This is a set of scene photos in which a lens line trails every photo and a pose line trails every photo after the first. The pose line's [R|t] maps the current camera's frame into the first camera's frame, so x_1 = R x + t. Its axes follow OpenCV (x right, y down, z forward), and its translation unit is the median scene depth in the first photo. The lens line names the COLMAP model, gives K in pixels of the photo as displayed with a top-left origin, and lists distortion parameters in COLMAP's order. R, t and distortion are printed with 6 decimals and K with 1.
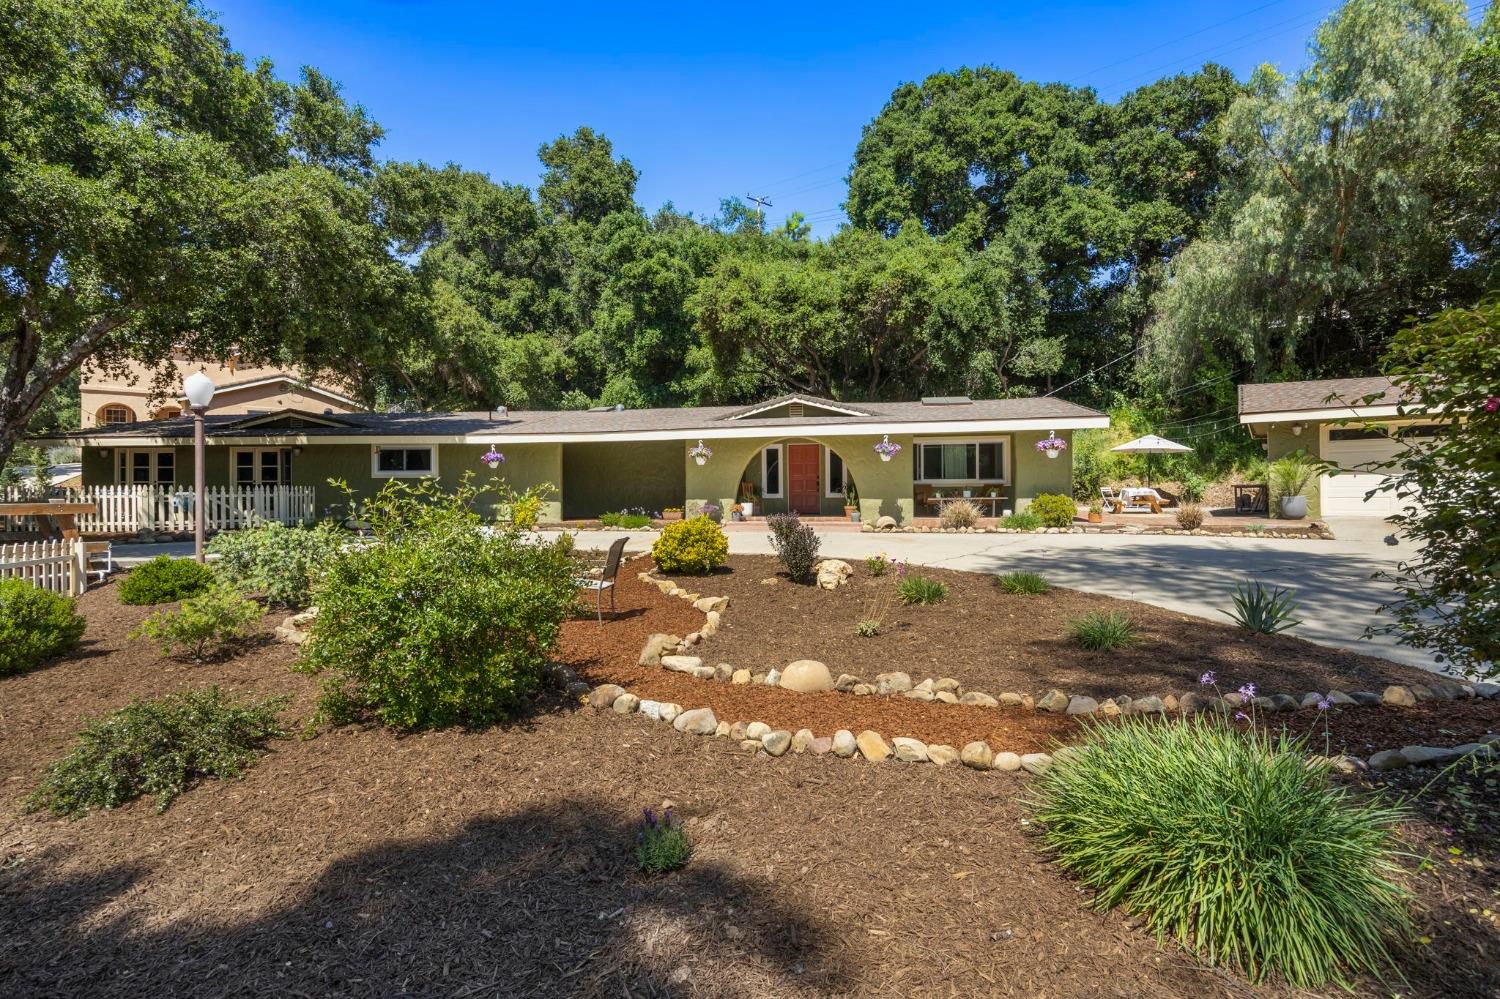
lens RADIAL K [[675.4, 0, 750.0], [0, 675.4, 499.5], [0, 0, 1]] dist [-0.010930, -0.000636]
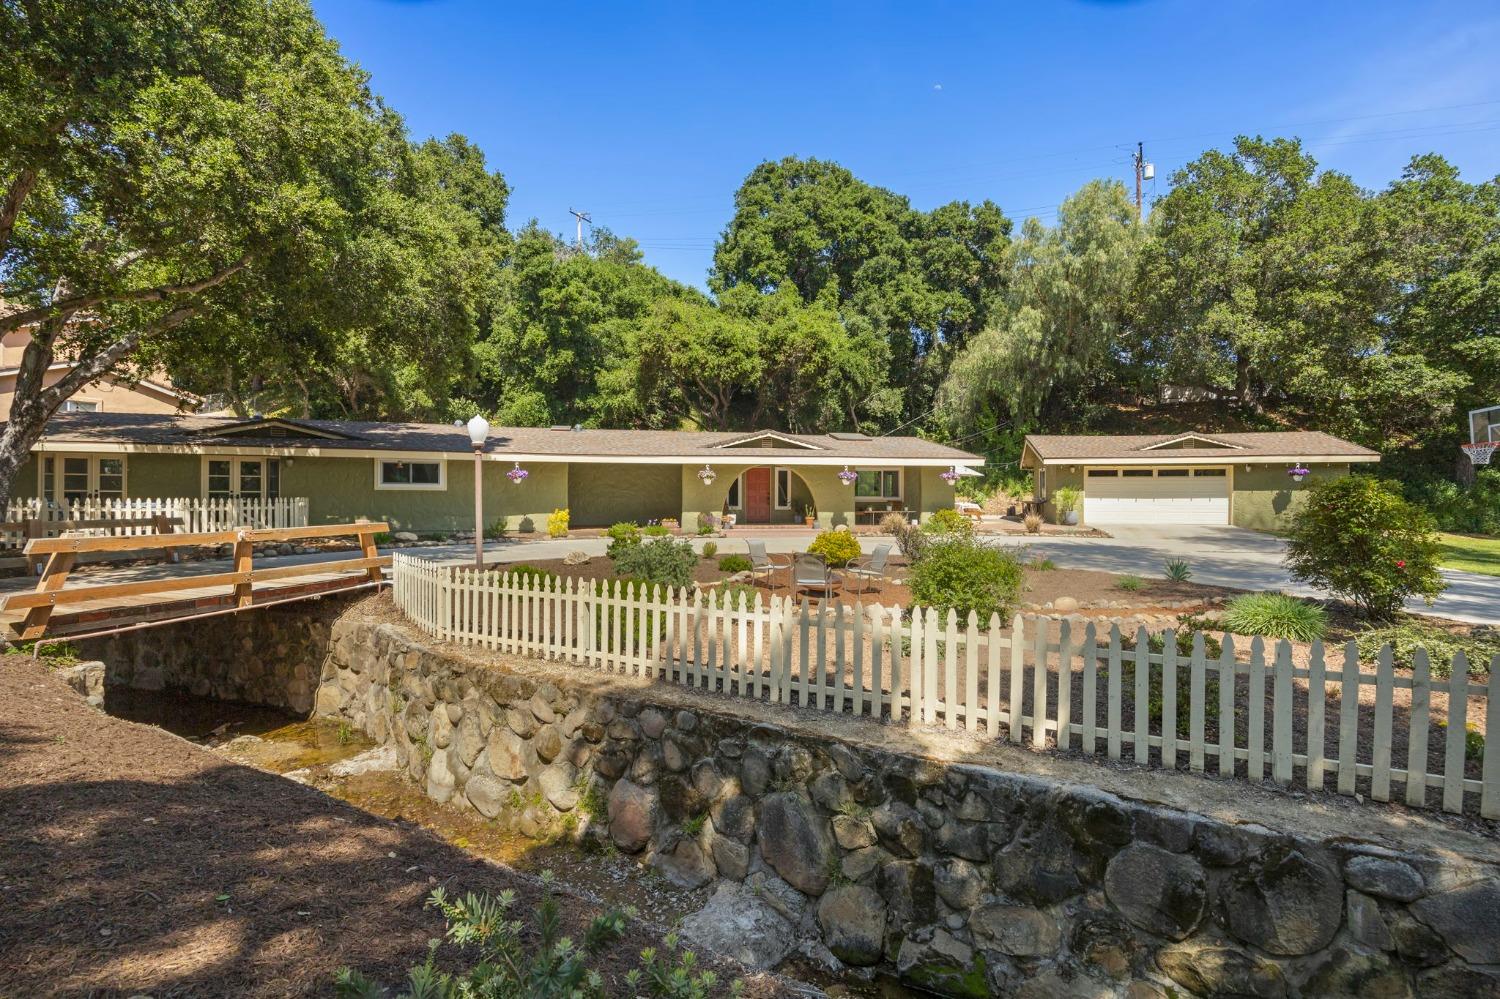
lens RADIAL K [[675.4, 0, 750.0], [0, 675.4, 499.5], [0, 0, 1]] dist [-0.010930, -0.000636]
pose [[0.925614, 0.007192, 0.378401, -0.354621], [-0.005917, 0.999972, -0.004533, -0.013809], [-0.378423, 0.001957, 0.925631, -0.141205]]
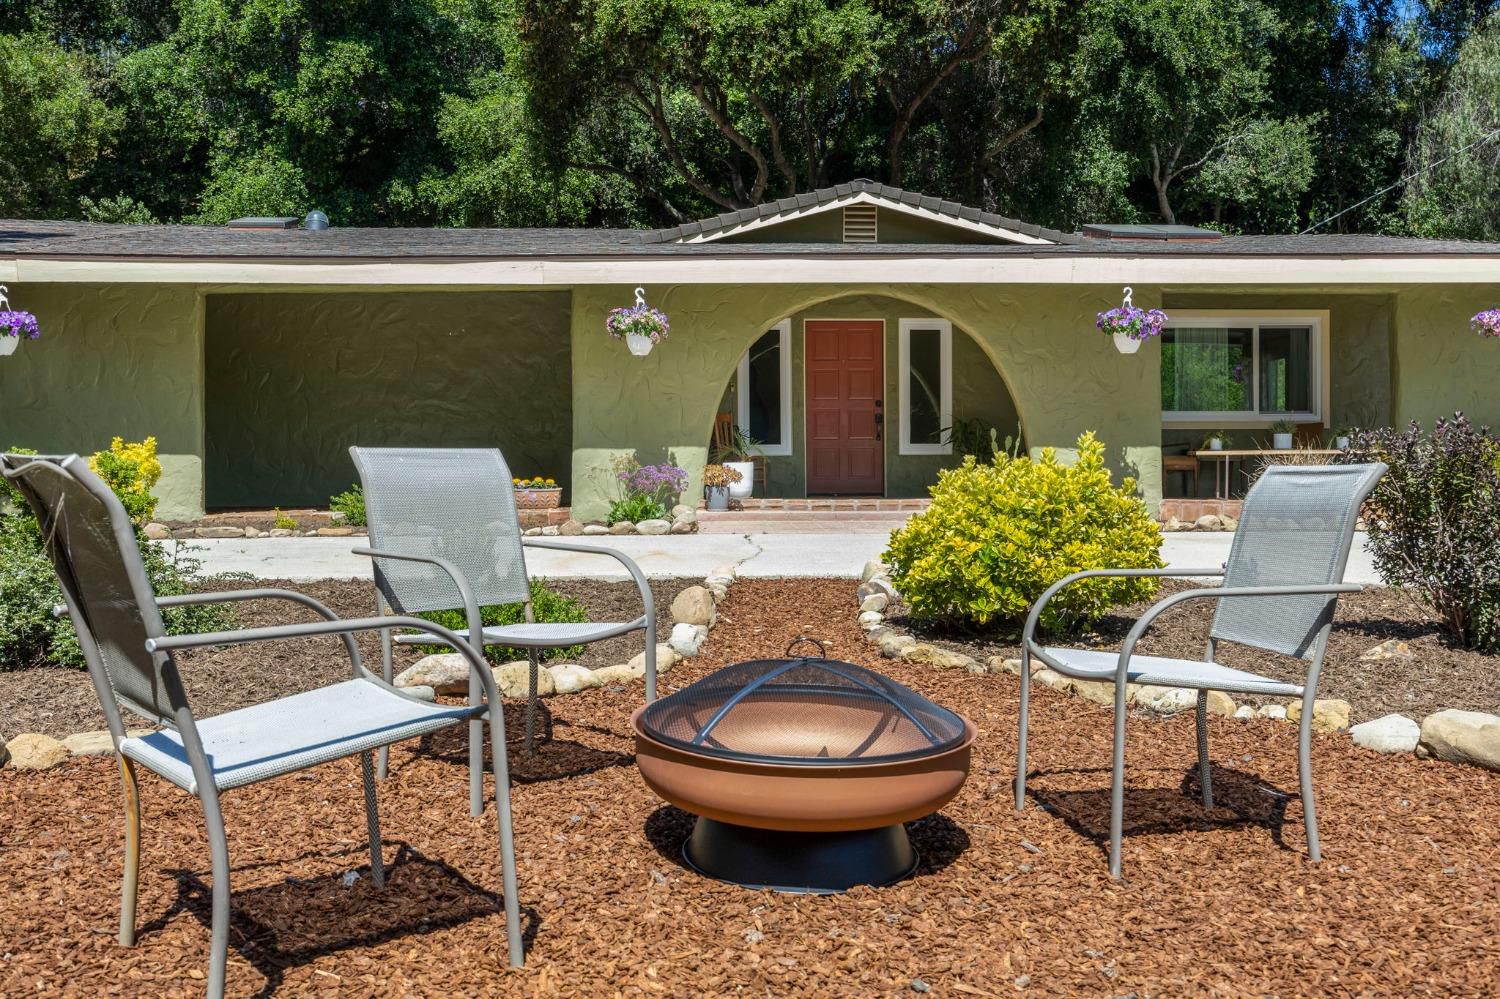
lens RADIAL K [[1416.2, 0, 750.0], [0, 1416.2, 499.5], [0, 0, 1]] dist [-0.000658, -0.013864]
pose [[0.970289, 0.000133, 0.241949, -0.150683], [0.000465, 0.999997, -0.002414, 0.021751], [-0.241948, 0.002455, 0.970286, 0.178701]]
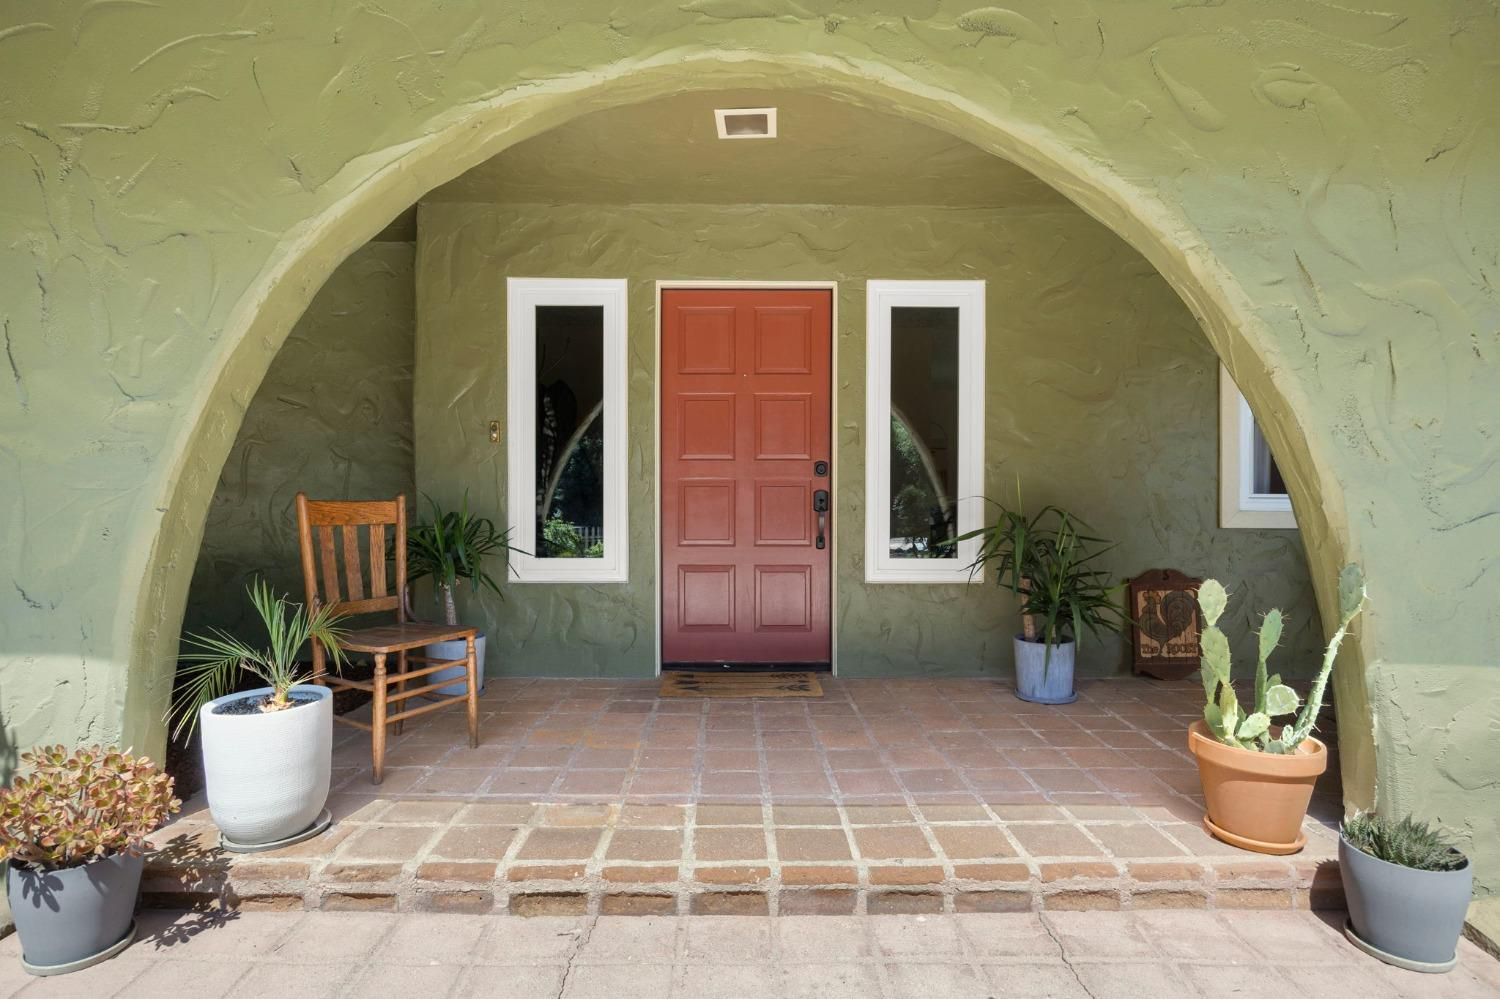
lens RADIAL K [[675.4, 0, 750.0], [0, 675.4, 499.5], [0, 0, 1]] dist [-0.010930, -0.000636]
pose [[0.984996, 0.010094, 0.172280, 0.042805], [-0.010790, 0.999937, 0.003104, -0.021611], [-0.172238, -0.004916, 0.985043, 0.707018]]
